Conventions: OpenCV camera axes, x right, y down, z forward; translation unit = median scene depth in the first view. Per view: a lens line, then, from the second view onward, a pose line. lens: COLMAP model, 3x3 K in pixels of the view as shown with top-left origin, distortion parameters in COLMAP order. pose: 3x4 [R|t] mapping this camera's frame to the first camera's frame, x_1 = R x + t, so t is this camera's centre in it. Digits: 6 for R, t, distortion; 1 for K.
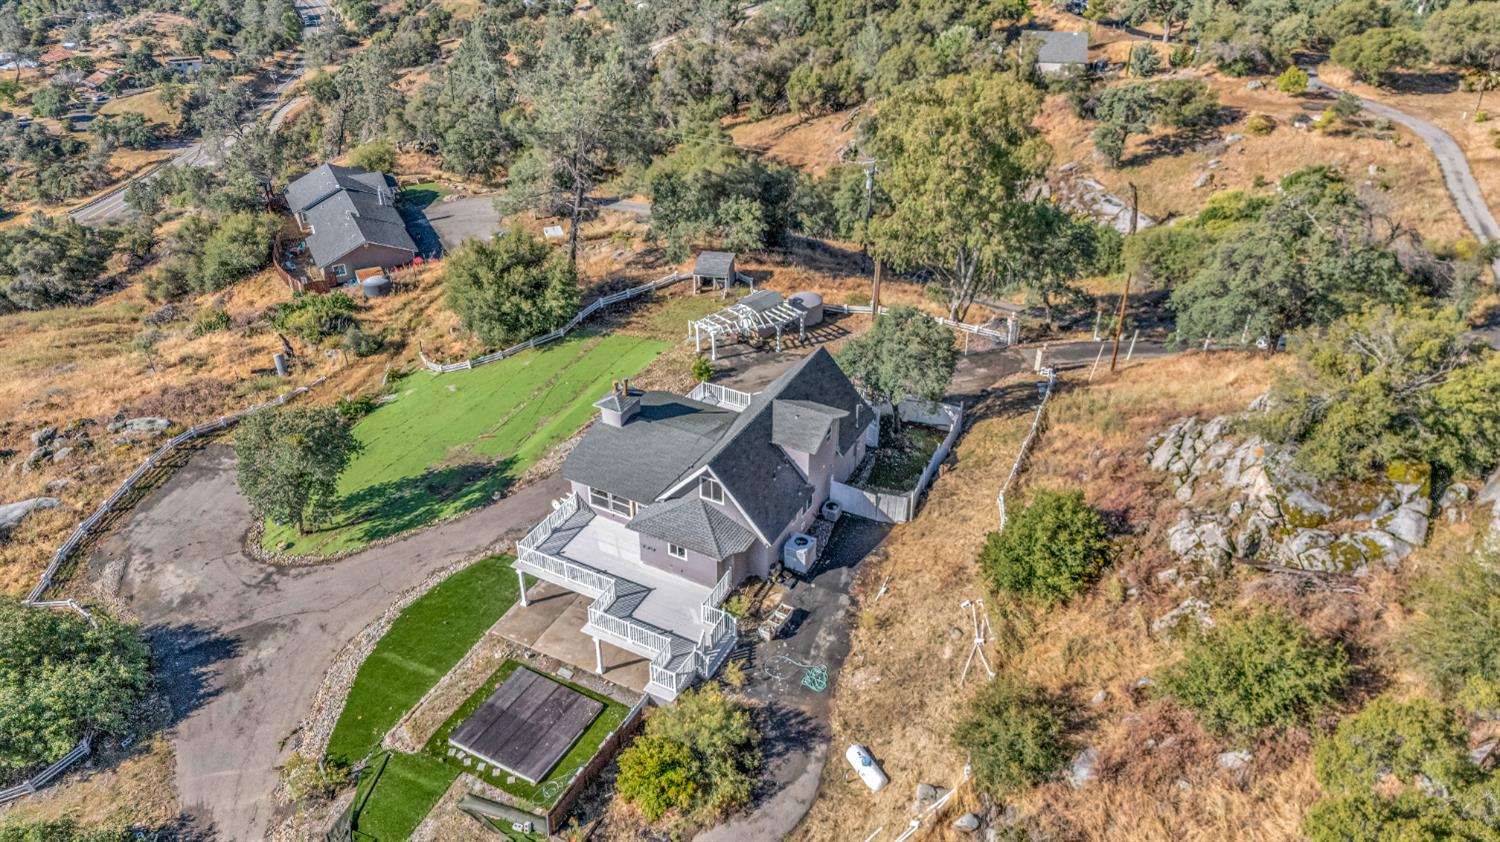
lens RADIAL K [[1099.7, 0, 750.5], [0, 1099.7, 418.8], [0, 0, 1]] dist [0.072490, -0.067721]
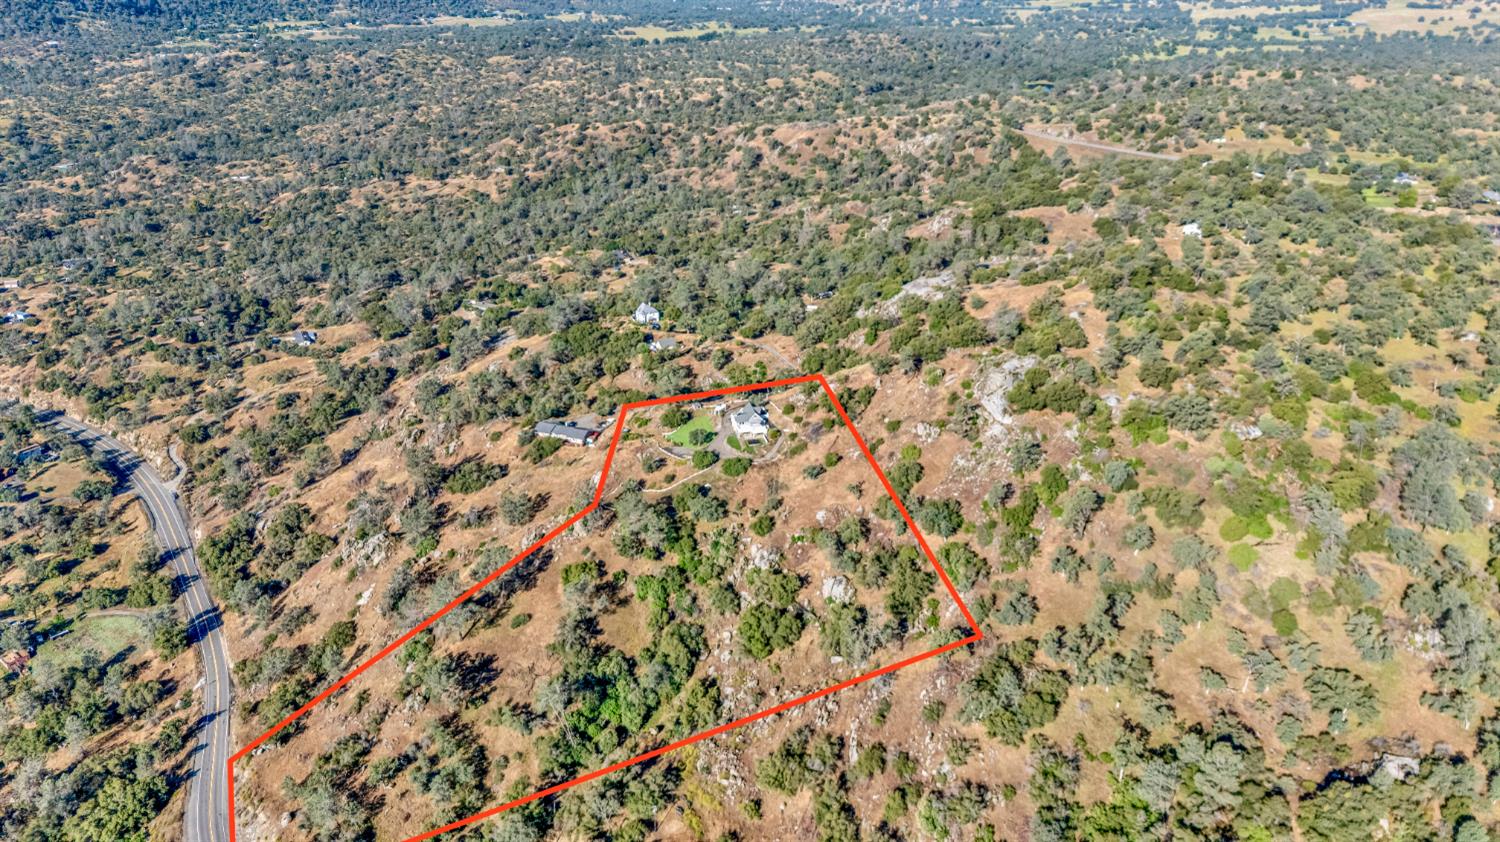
lens RADIAL K [[1099.7, 0, 751.1], [0, 1099.7, 413.7], [0, 0, 1]] dist [0.072490, -0.067721]
pose [[0.763155, -0.266962, 0.588494, -3.741394], [0.360353, 0.931748, -0.044630, 0.302826], [-0.536413, 0.246125, 0.807269, -4.372110]]
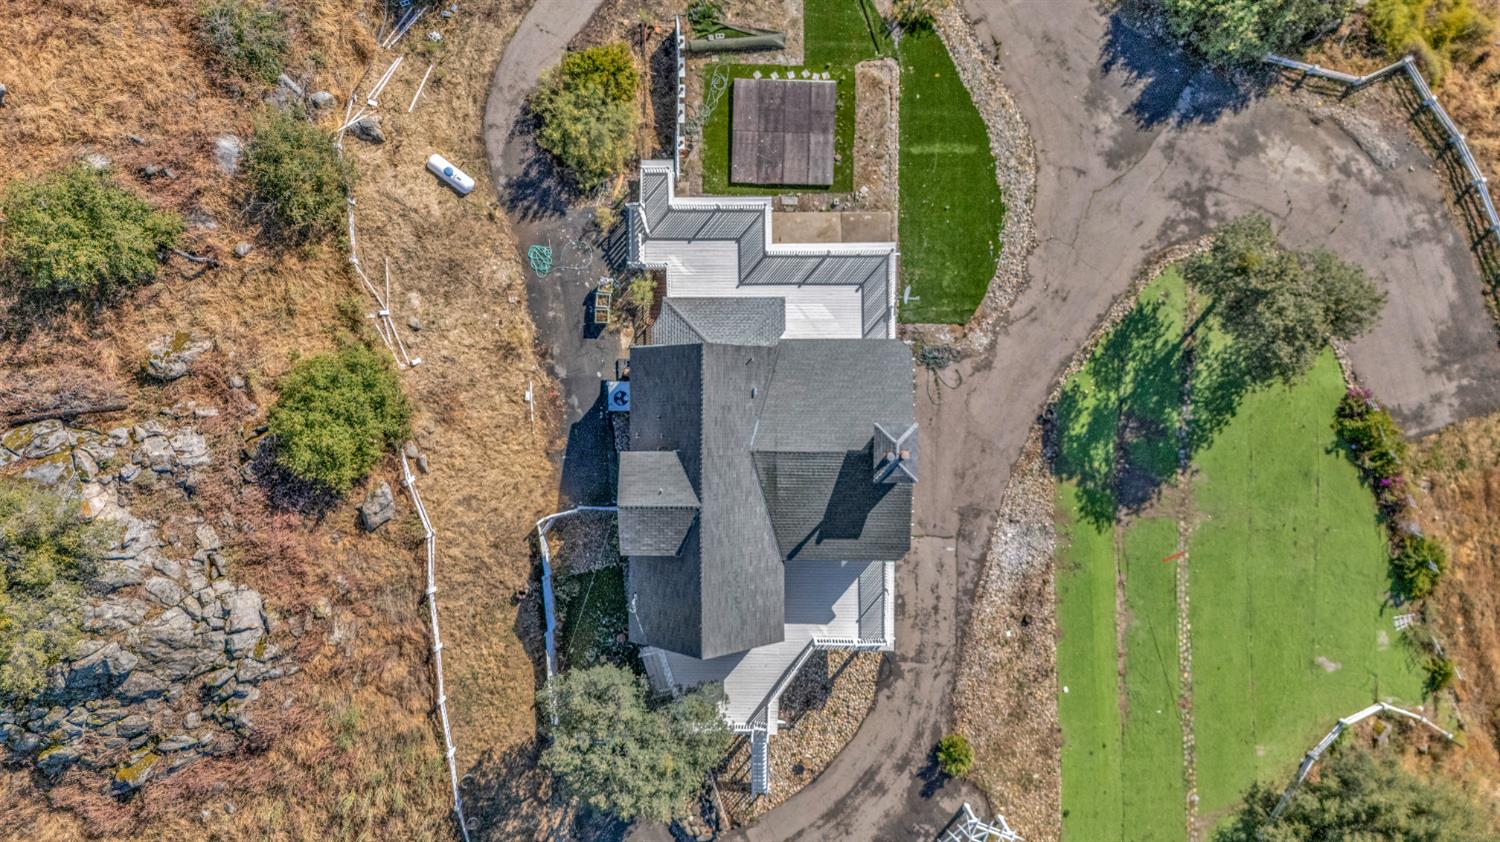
lens RADIAL K [[1099.7, 0, 755.3], [0, 1099.7, 413.2], [0, 0, 1]] dist [0.072490, -0.067721]
pose [[-0.882495, 0.470074, 0.015284, -0.043071], [-0.247037, -0.490939, 0.835435, -0.487878], [0.400220, 0.733491, 0.549377, 0.393978]]
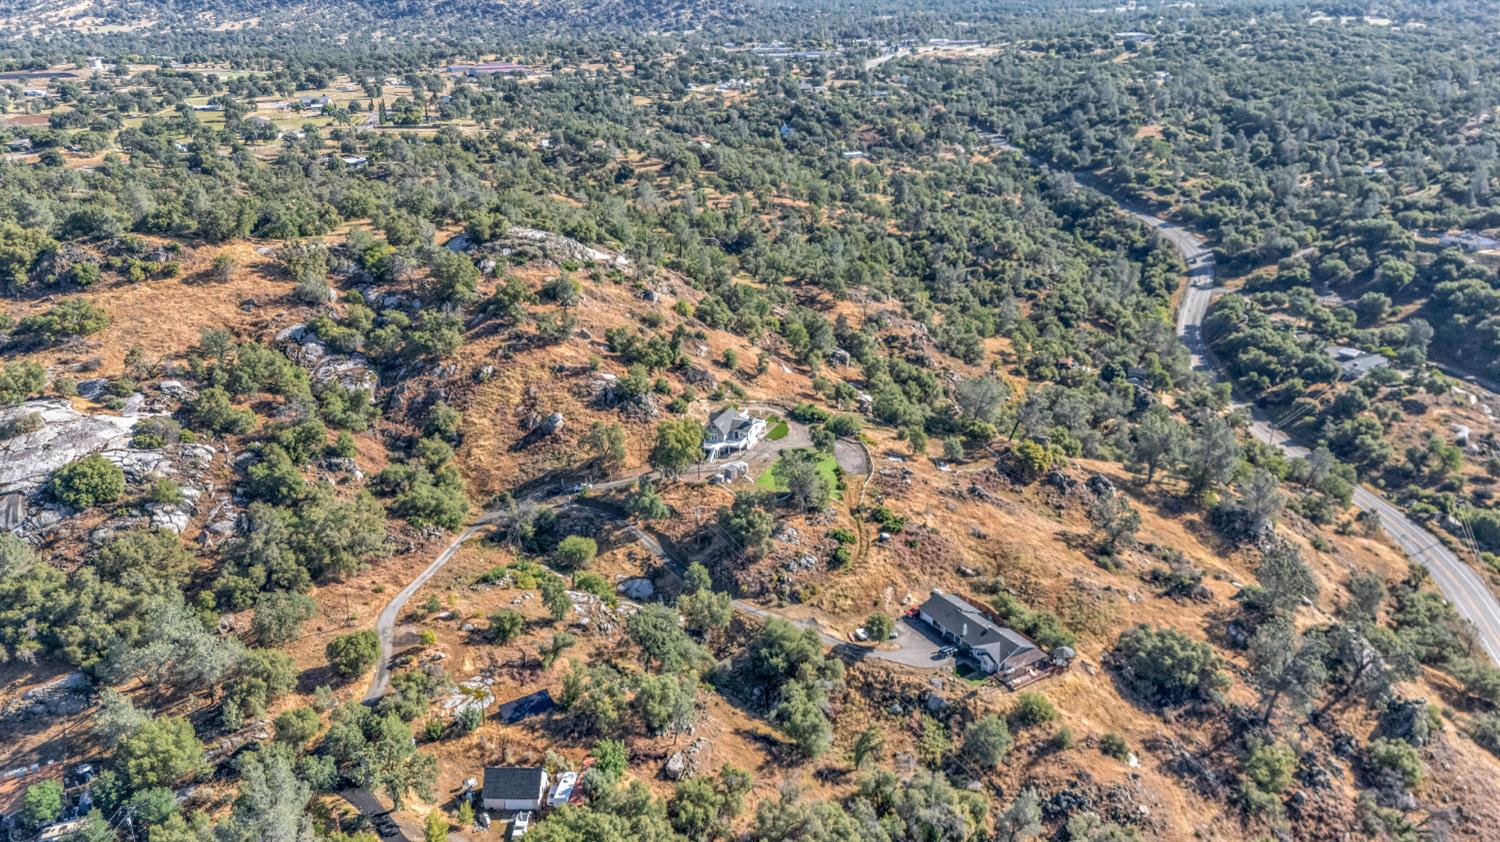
lens RADIAL K [[1099.7, 0, 746.5], [0, 1099.7, 422.0], [0, 0, 1]] dist [0.072490, -0.067721]
pose [[-0.995066, 0.040423, -0.090602, 0.293454], [-0.050211, 0.582438, 0.811323, -3.267200], [0.085567, 0.811869, -0.577535, 3.100647]]
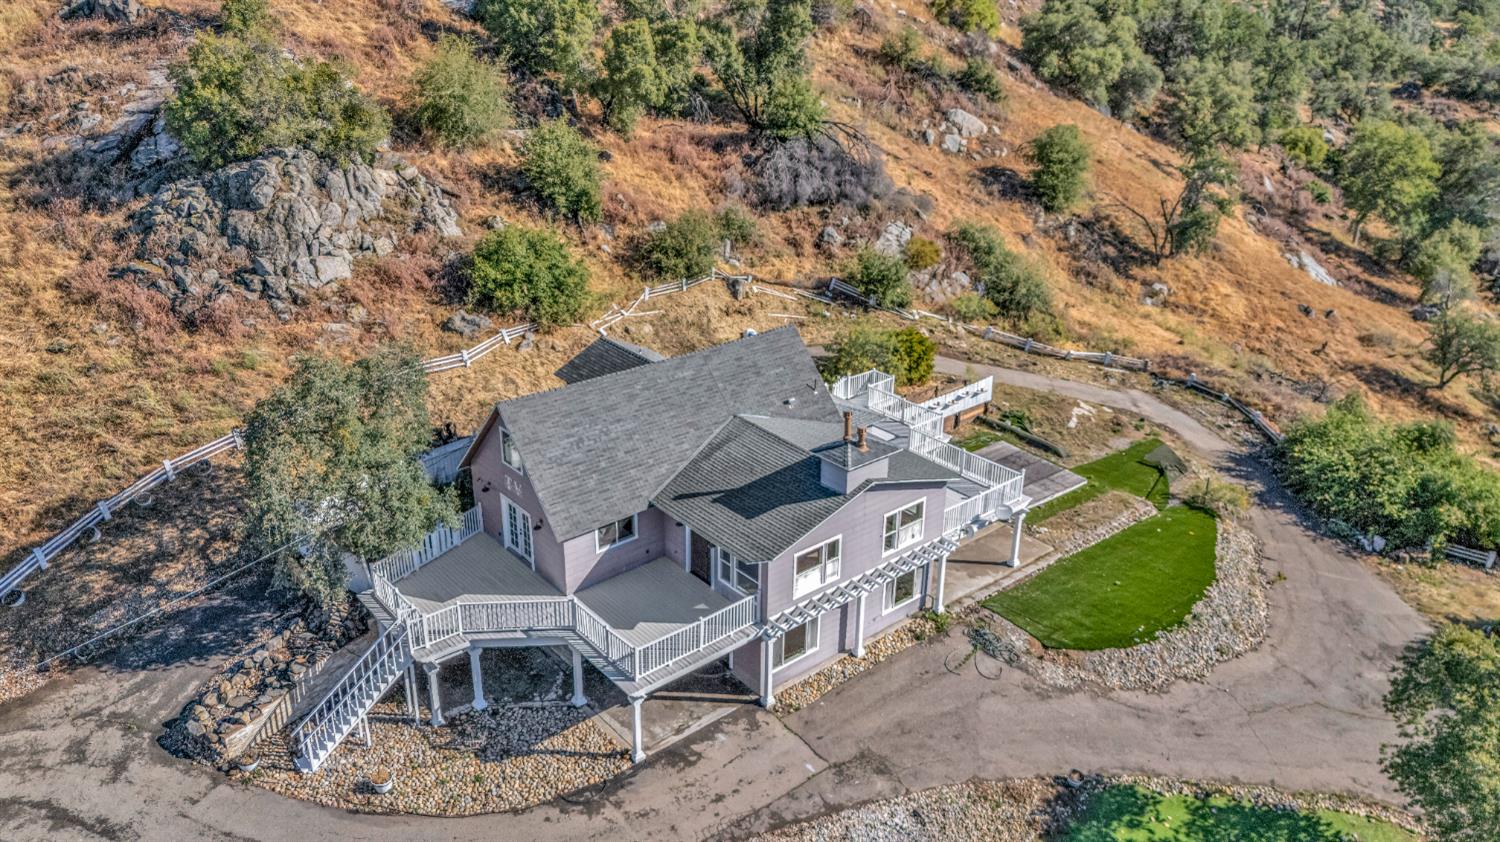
lens RADIAL K [[1099.7, 0, 749.1], [0, 1099.7, 426.4], [0, 0, 1]] dist [0.072490, -0.067721]
pose [[-0.929705, -0.160817, 0.331341, -0.201125], [0.189856, 0.561637, 0.805307, -0.400618], [-0.315600, 0.811605, -0.491624, 1.005984]]
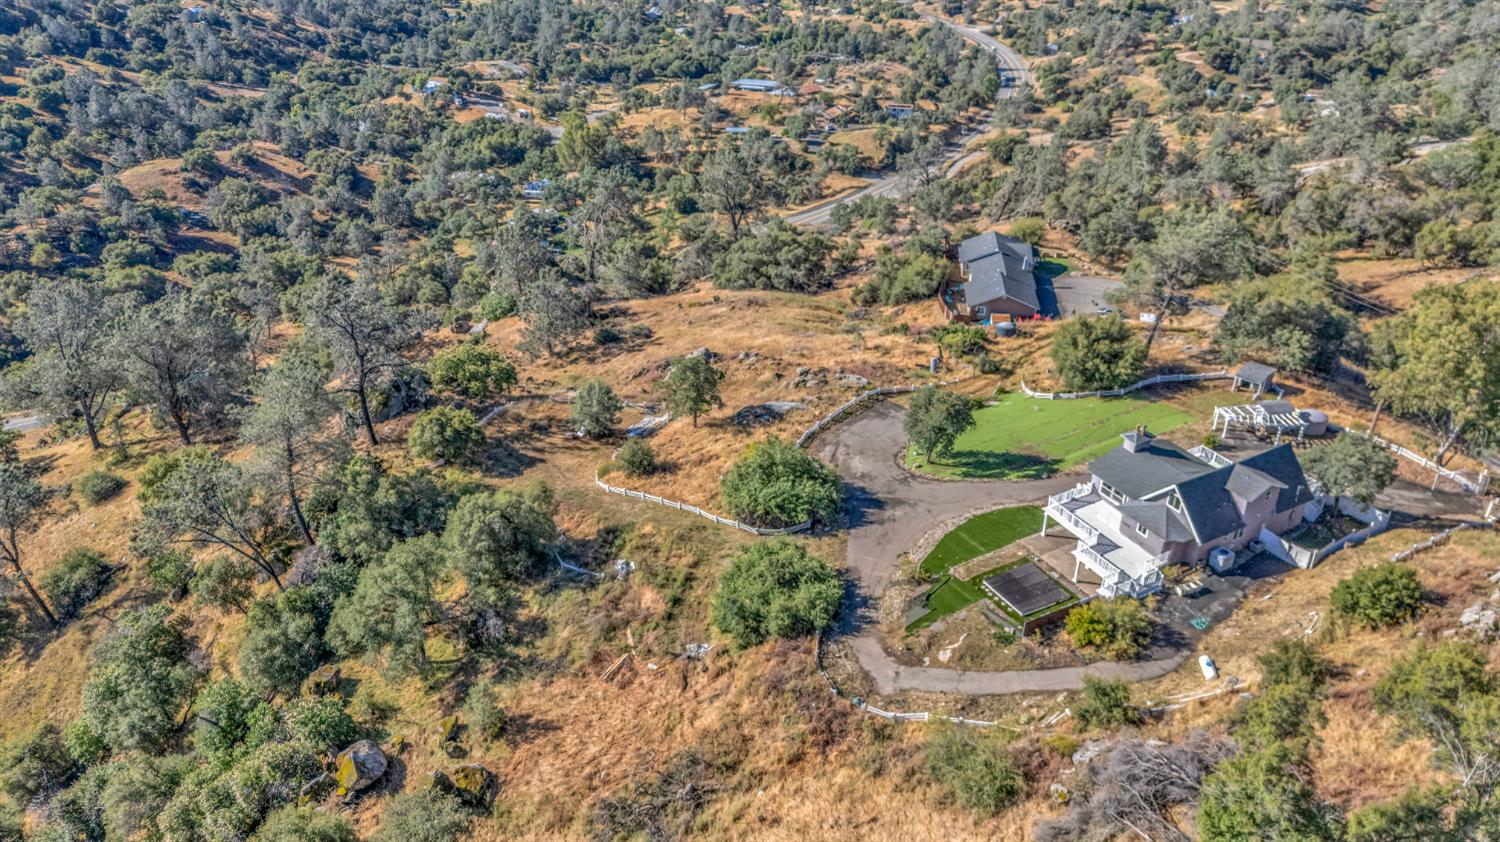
lens RADIAL K [[1099.7, 0, 750.3], [0, 1099.7, 422.3], [0, 0, 1]] dist [0.072490, -0.067721]
pose [[0.835578, 0.276758, -0.474568, 0.132032], [-0.295372, 0.954678, 0.036683, 0.054513], [0.463211, 0.109523, 0.879454, -0.534213]]
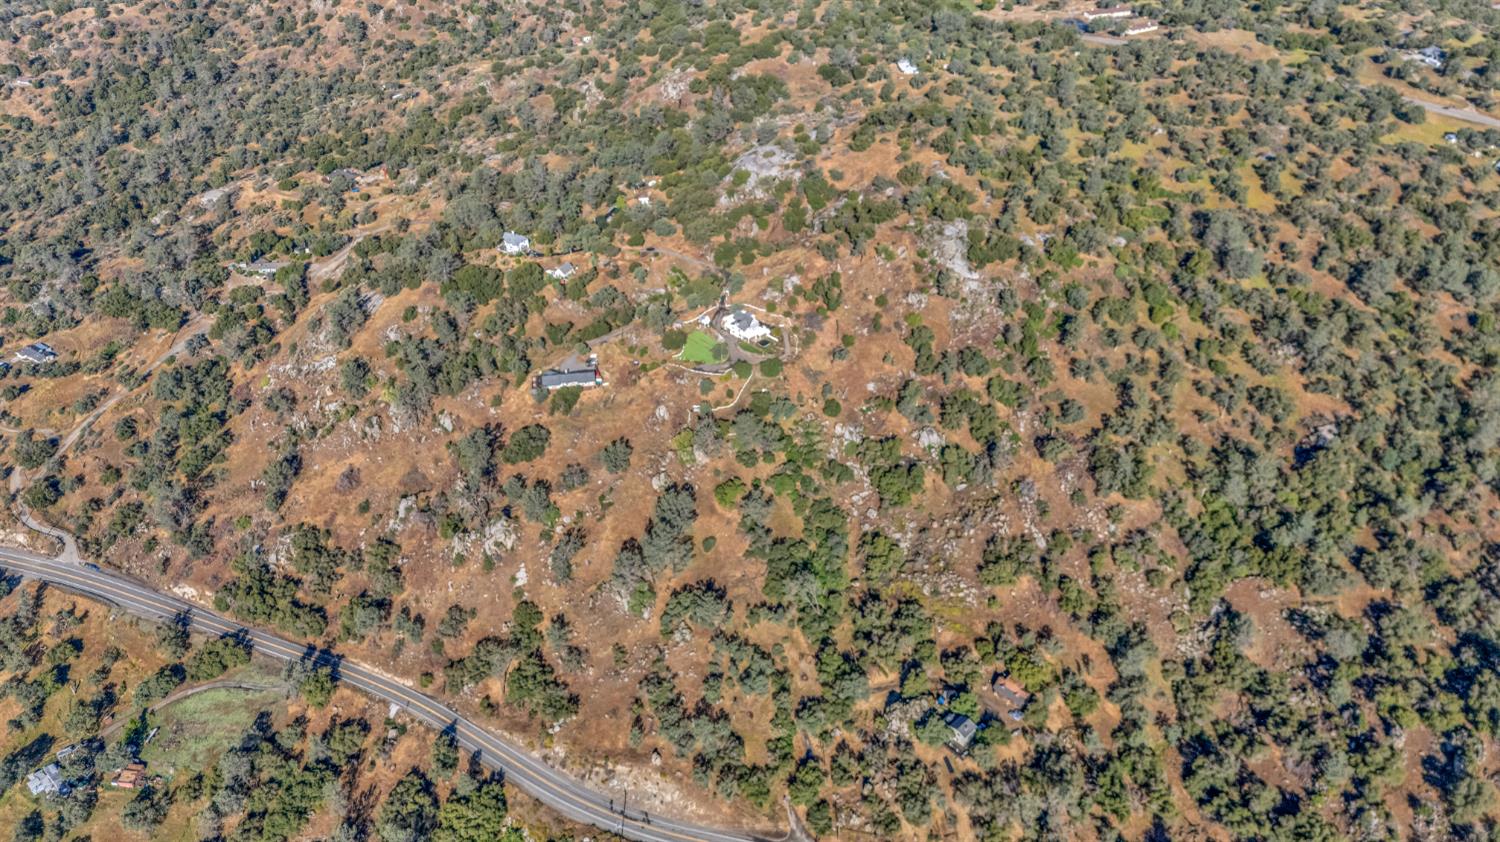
lens RADIAL K [[1099.7, 0, 747.9], [0, 1099.7, 421.5], [0, 0, 1]] dist [0.072490, -0.067721]
pose [[0.320240, -0.552979, 0.769195, -6.097507], [0.534082, 0.776005, 0.335519, -1.928555], [-0.782434, 0.303366, 0.543844, -3.089136]]
